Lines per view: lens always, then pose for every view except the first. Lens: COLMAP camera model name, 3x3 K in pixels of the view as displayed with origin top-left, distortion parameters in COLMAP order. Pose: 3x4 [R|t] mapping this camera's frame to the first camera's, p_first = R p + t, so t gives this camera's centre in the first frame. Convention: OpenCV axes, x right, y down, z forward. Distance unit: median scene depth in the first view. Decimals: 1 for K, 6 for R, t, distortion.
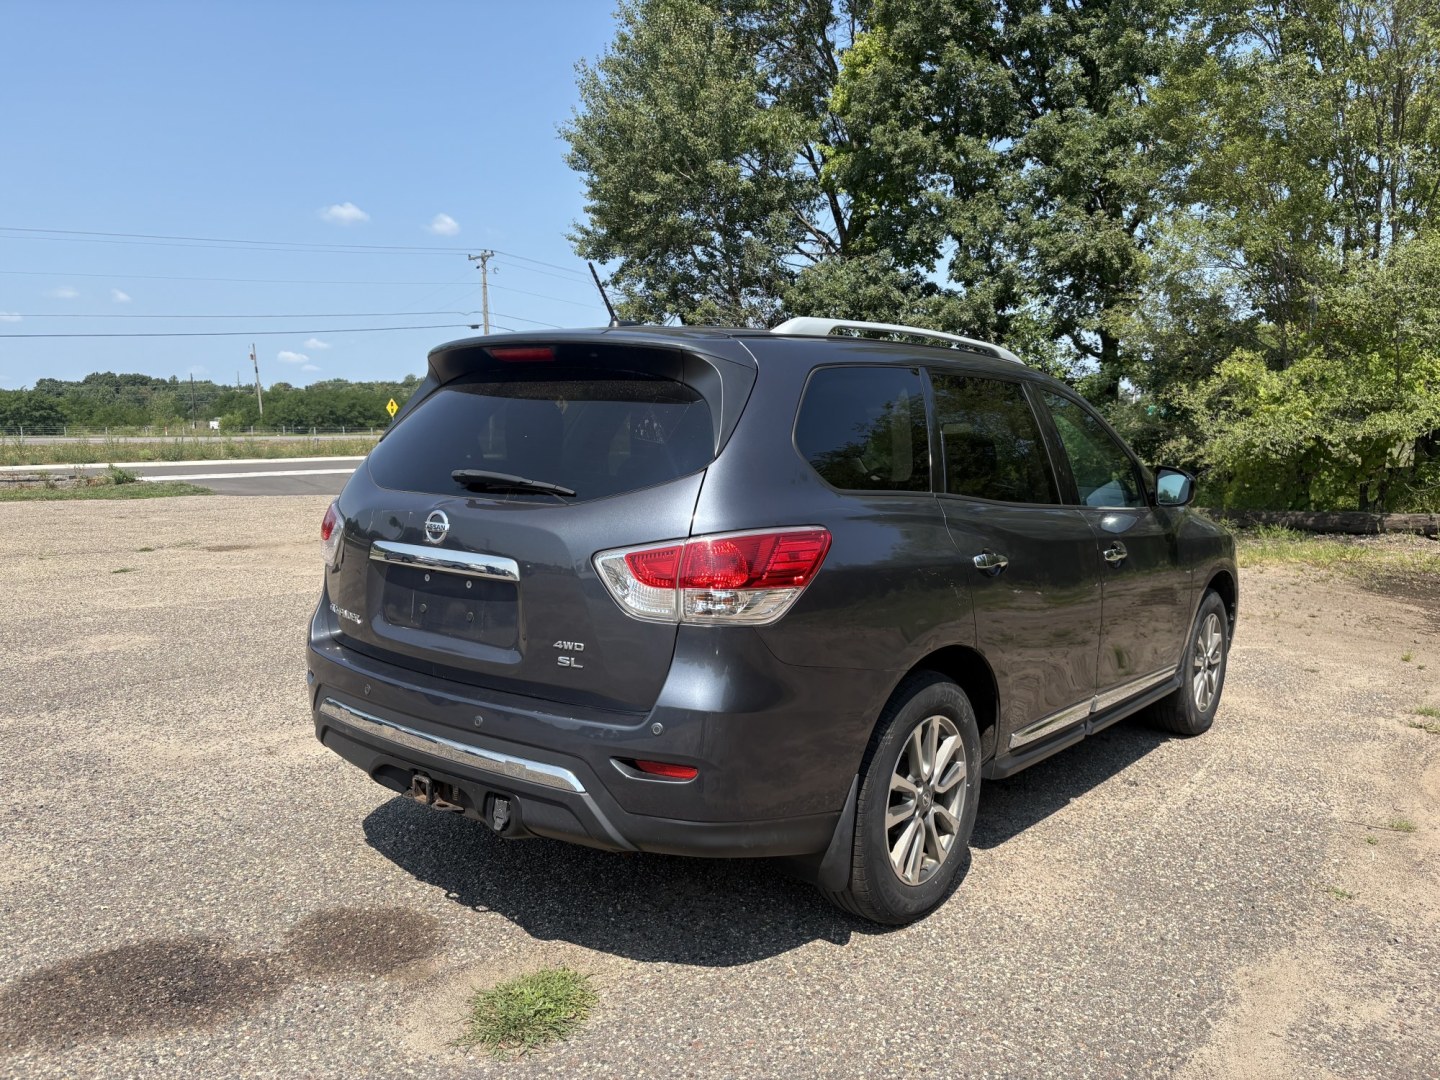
lens RADIAL K [[1068.6, 0, 720.0], [0, 1068.6, 540.0], [0, 0, 1]] dist [0.009722, -0.000761]
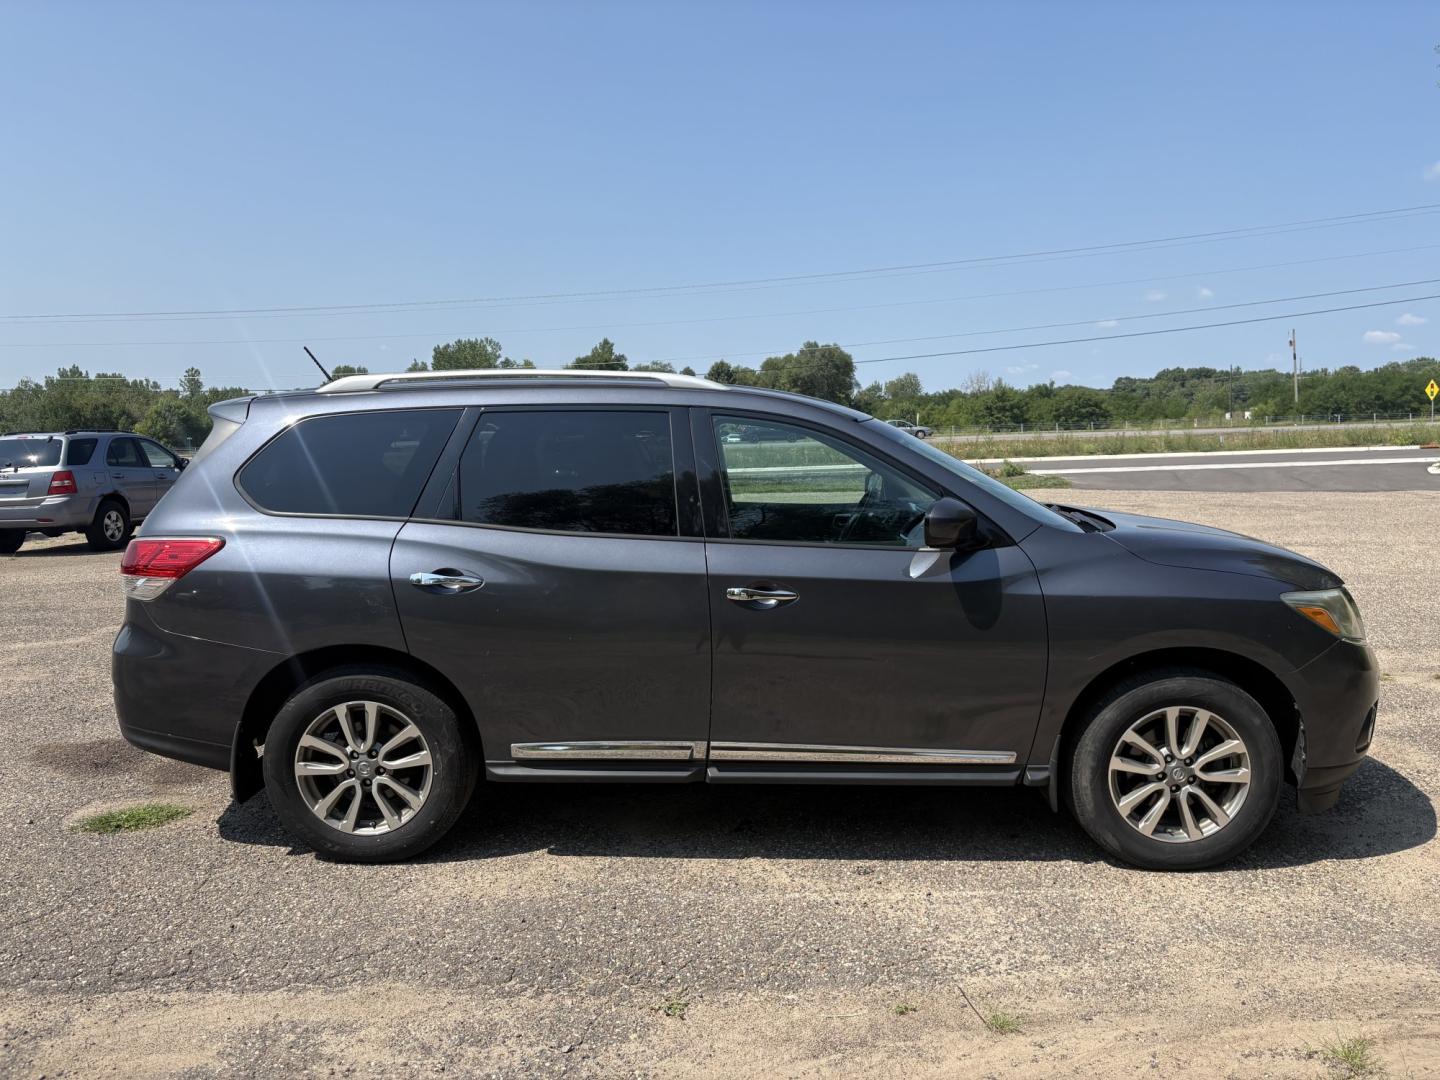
lens RADIAL K [[1068.6, 0, 720.0], [0, 1068.6, 540.0], [0, 0, 1]] dist [0.009722, -0.000761]
pose [[0.626988, 0.060525, -0.776674, 0.996868], [-0.053914, 0.997958, 0.034246, -0.057319], [0.777161, 0.020402, 0.628971, 0.395428]]
